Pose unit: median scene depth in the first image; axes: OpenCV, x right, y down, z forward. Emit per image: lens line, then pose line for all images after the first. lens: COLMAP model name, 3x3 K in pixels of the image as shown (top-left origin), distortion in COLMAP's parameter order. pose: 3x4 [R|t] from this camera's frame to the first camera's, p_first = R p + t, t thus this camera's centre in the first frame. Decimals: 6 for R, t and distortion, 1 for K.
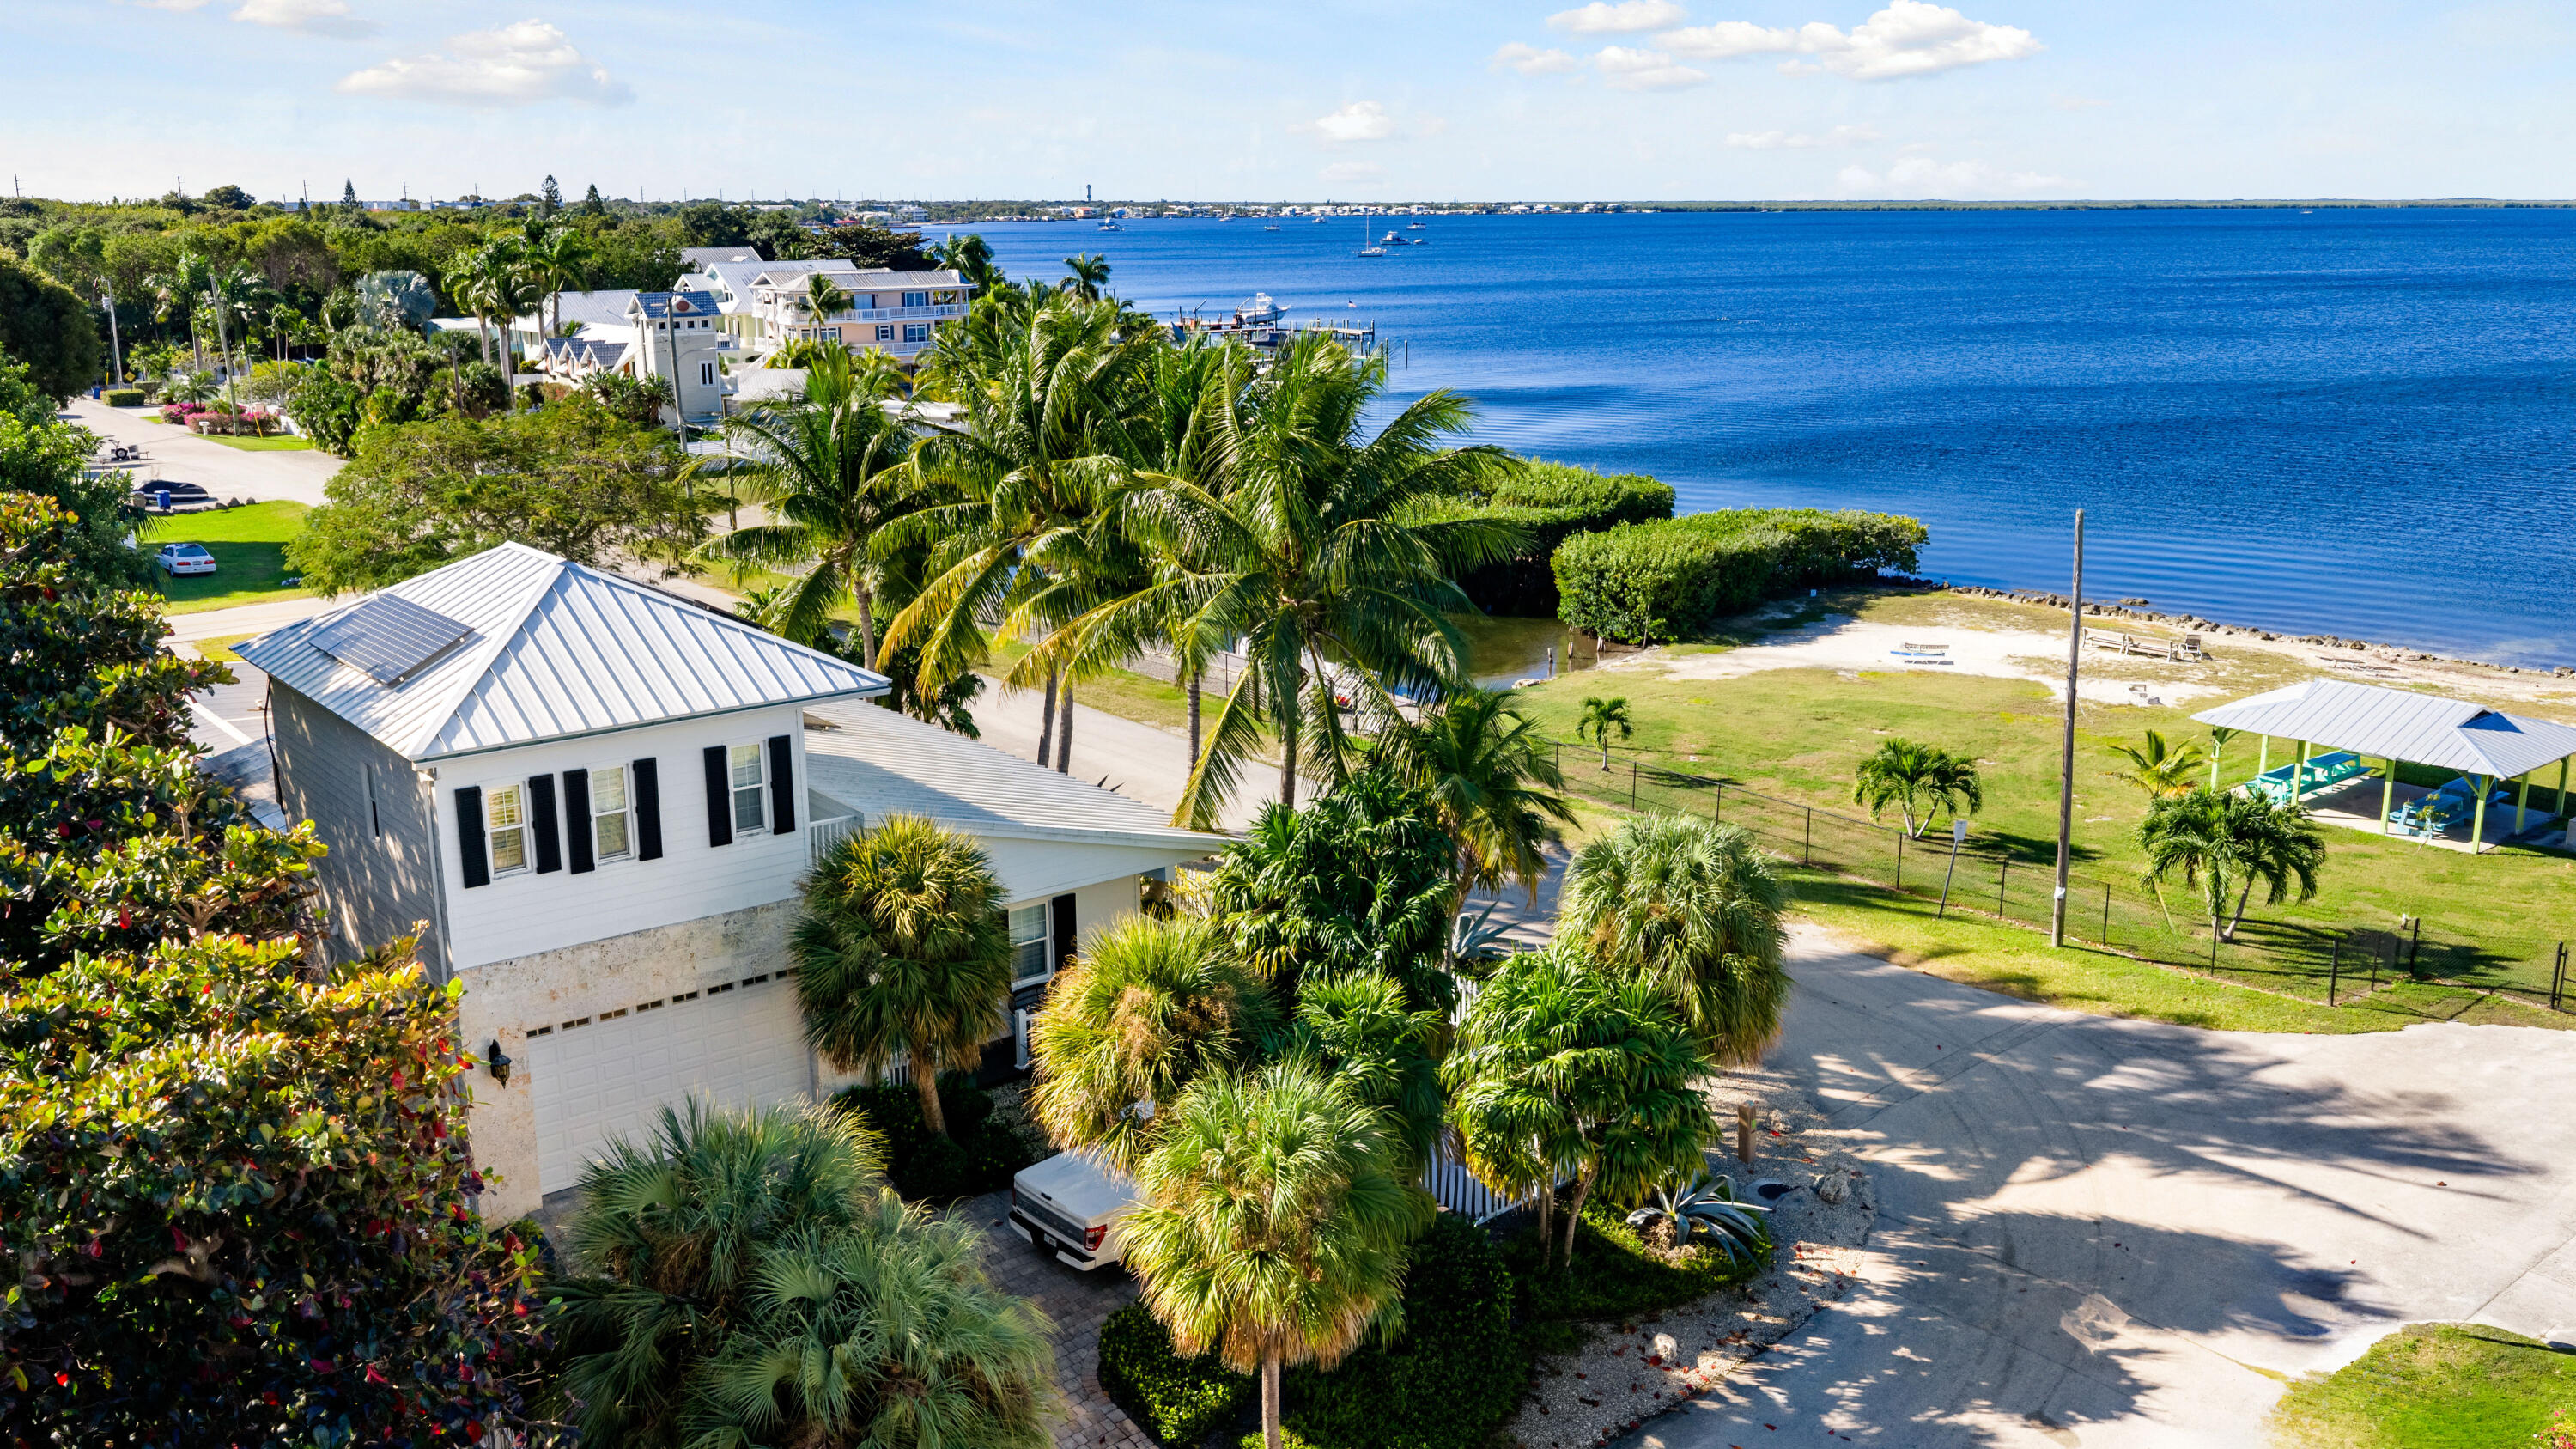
lens RADIAL K [[2173.5, 0, 1378.6], [0, 2173.5, 727.1], [0, 0, 1]] dist [0.001739, 0.001921]
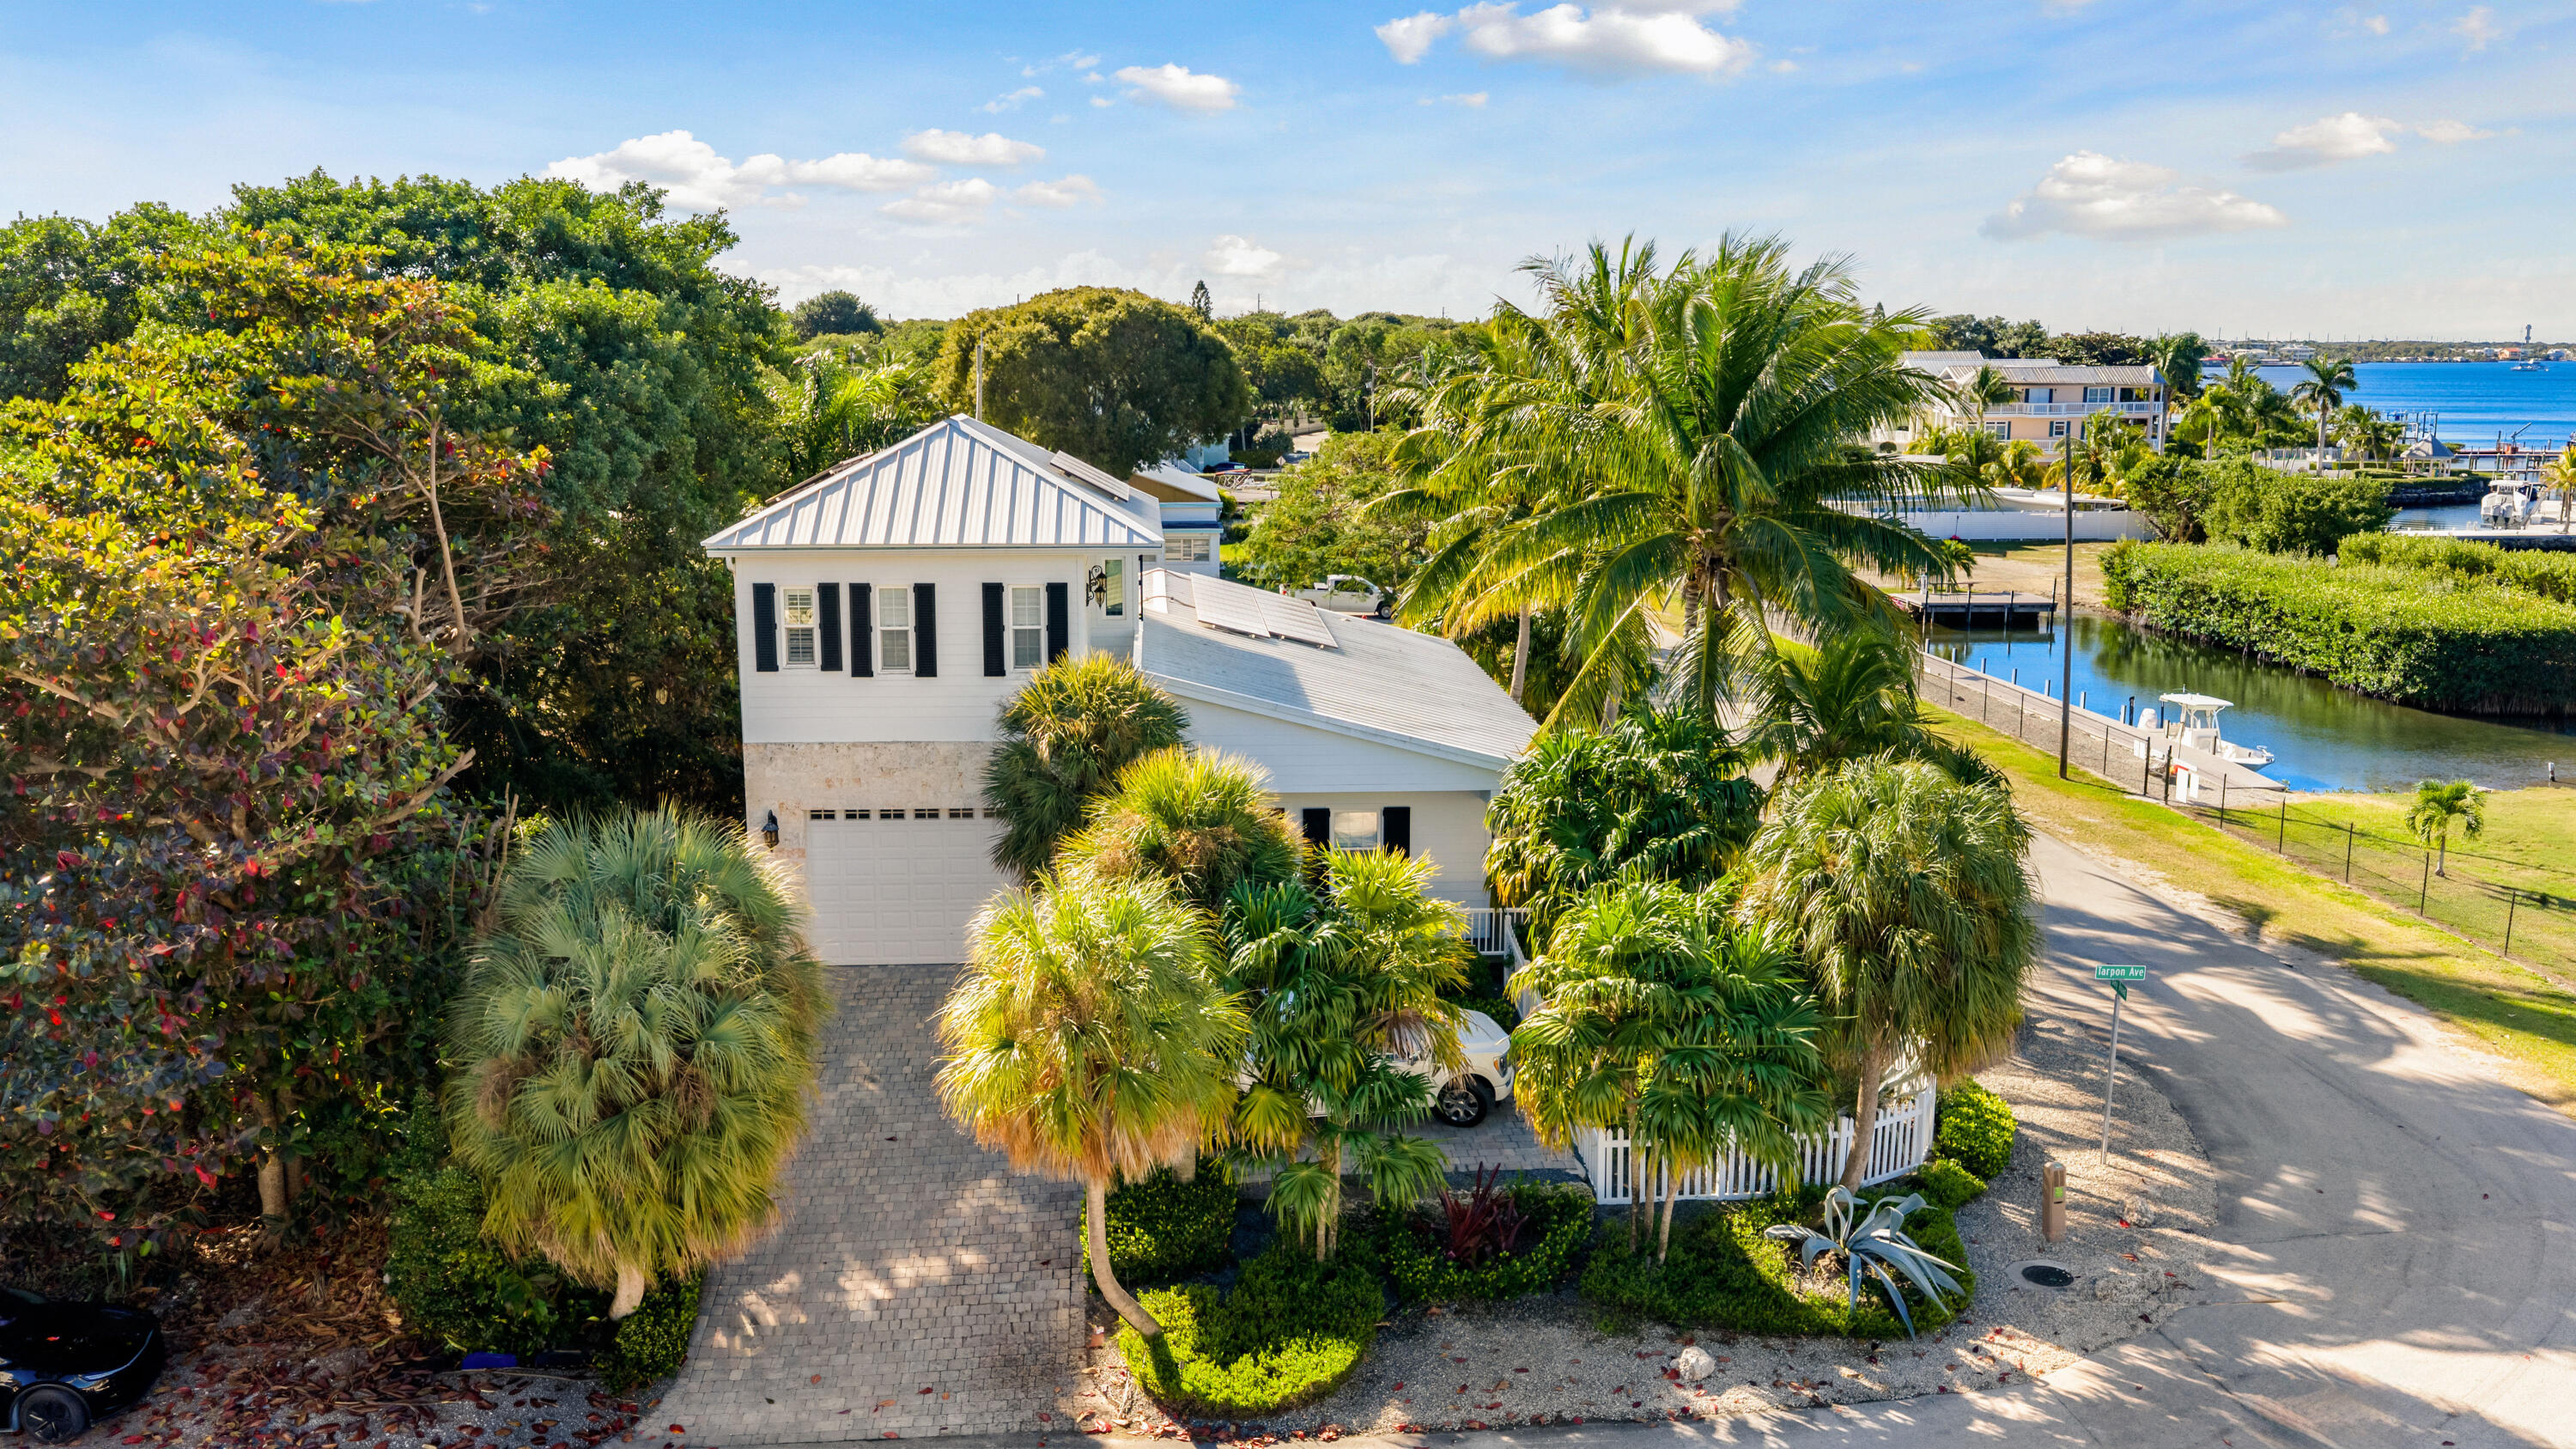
lens RADIAL K [[2191.7, 0, 1288.0], [0, 2191.7, 724.5], [0, 0, 1]] dist [-0.006853, -0.017636]
pose [[0.801858, 0.100307, -0.589035, 0.454570], [-0.138633, 0.990140, -0.020111, 0.078706], [0.581210, 0.097786, 0.807857, 0.202780]]
